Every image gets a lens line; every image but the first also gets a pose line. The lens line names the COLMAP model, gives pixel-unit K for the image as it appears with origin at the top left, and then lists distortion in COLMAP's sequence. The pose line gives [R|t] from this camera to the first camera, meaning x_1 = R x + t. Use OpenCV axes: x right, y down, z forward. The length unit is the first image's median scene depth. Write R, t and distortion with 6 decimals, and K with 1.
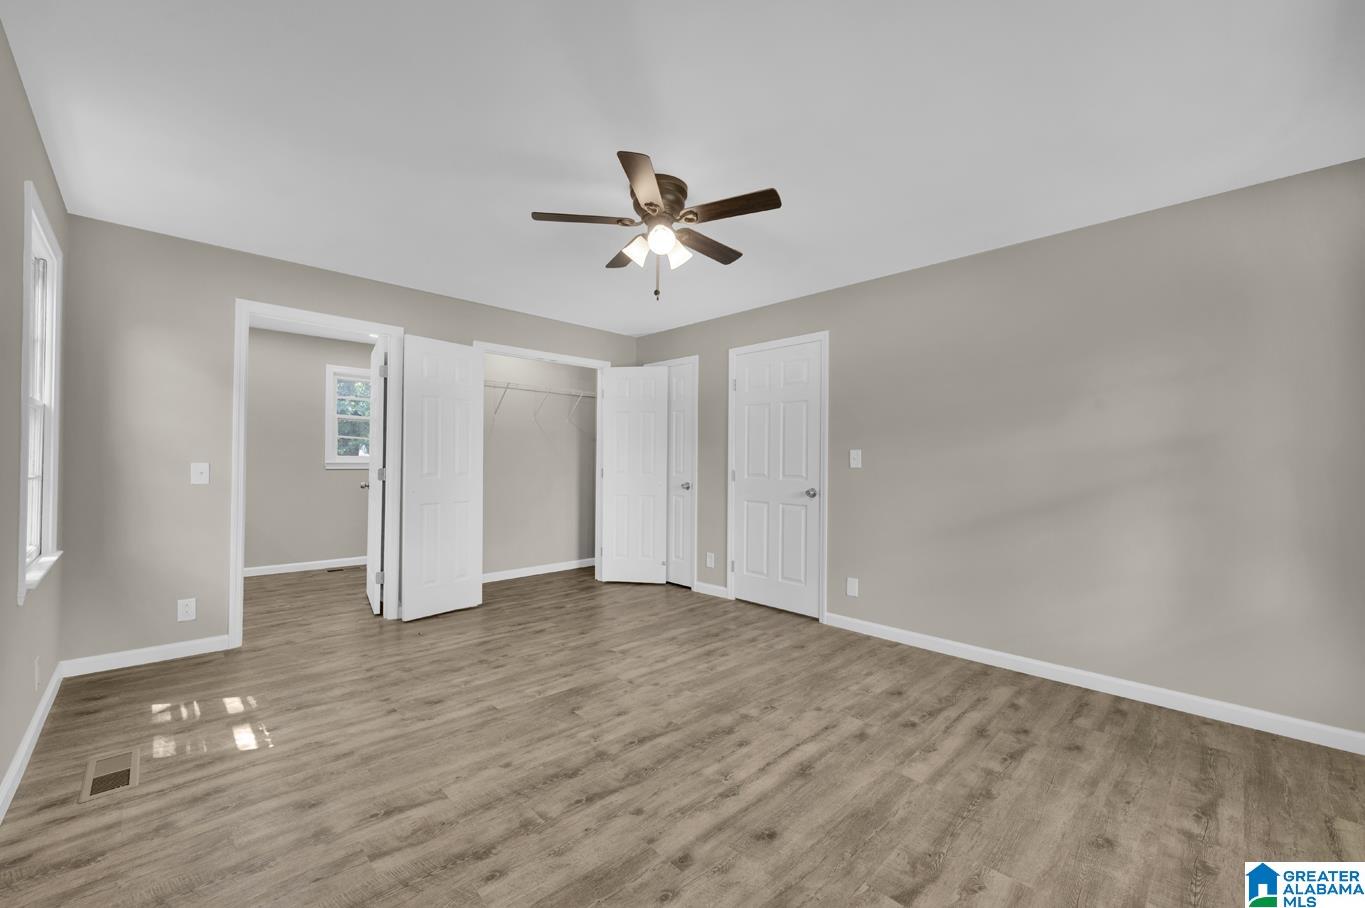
lens RADIAL K [[540.3, 0, 680.6], [0, 540.3, 458.6], [0, 0, 1]] dist [-0.000334, 0.000091]
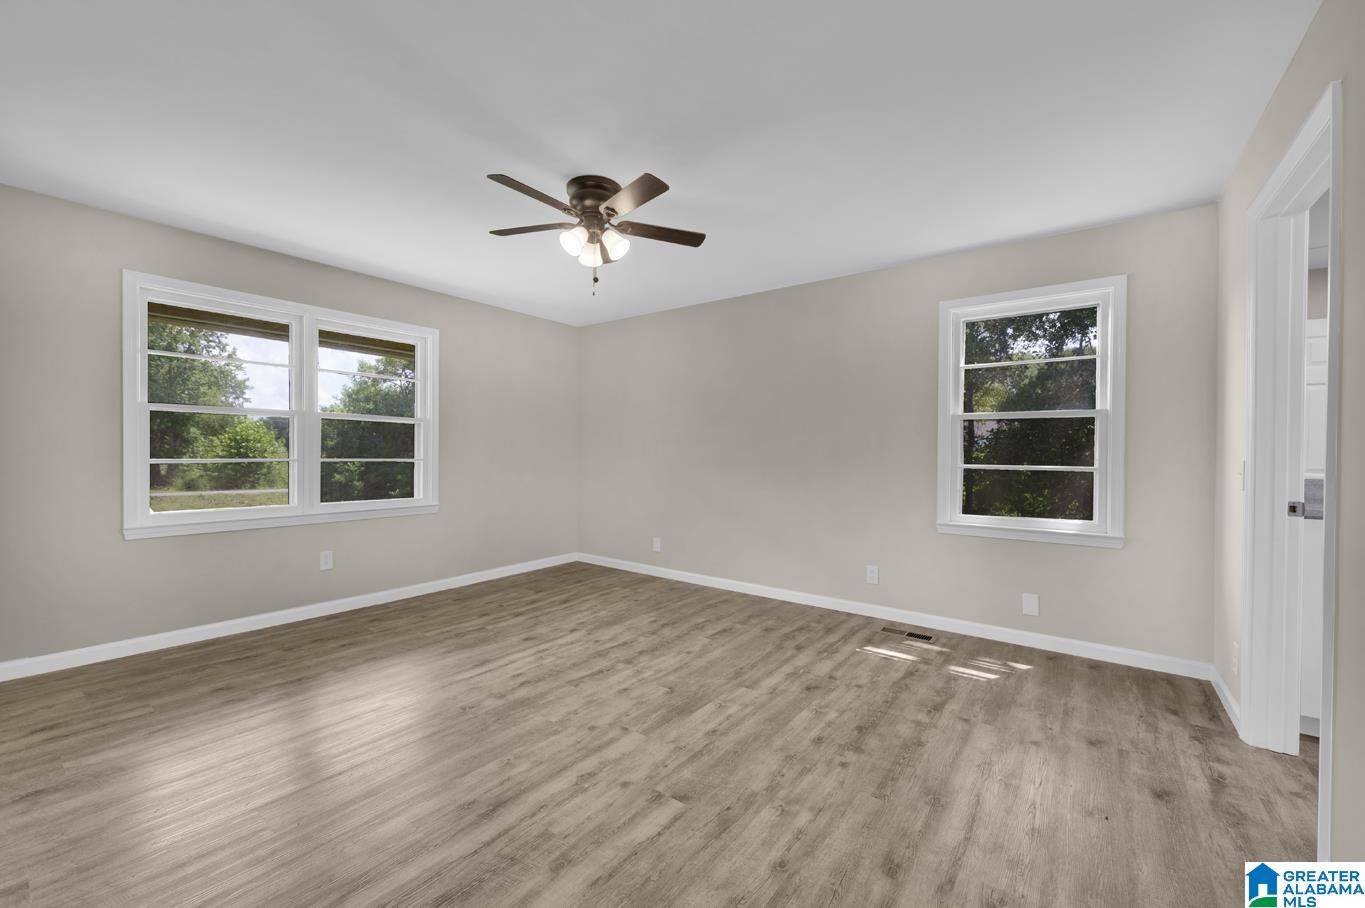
lens RADIAL K [[540.3, 0, 681.0], [0, 540.3, 453.6], [0, 0, 1]] dist [-0.000334, 0.000091]
pose [[-0.988933, -0.016346, -0.147459, -0.059245], [-0.015535, 0.999857, -0.006647, 0.020811], [0.147546, -0.004283, -0.989046, 2.101242]]
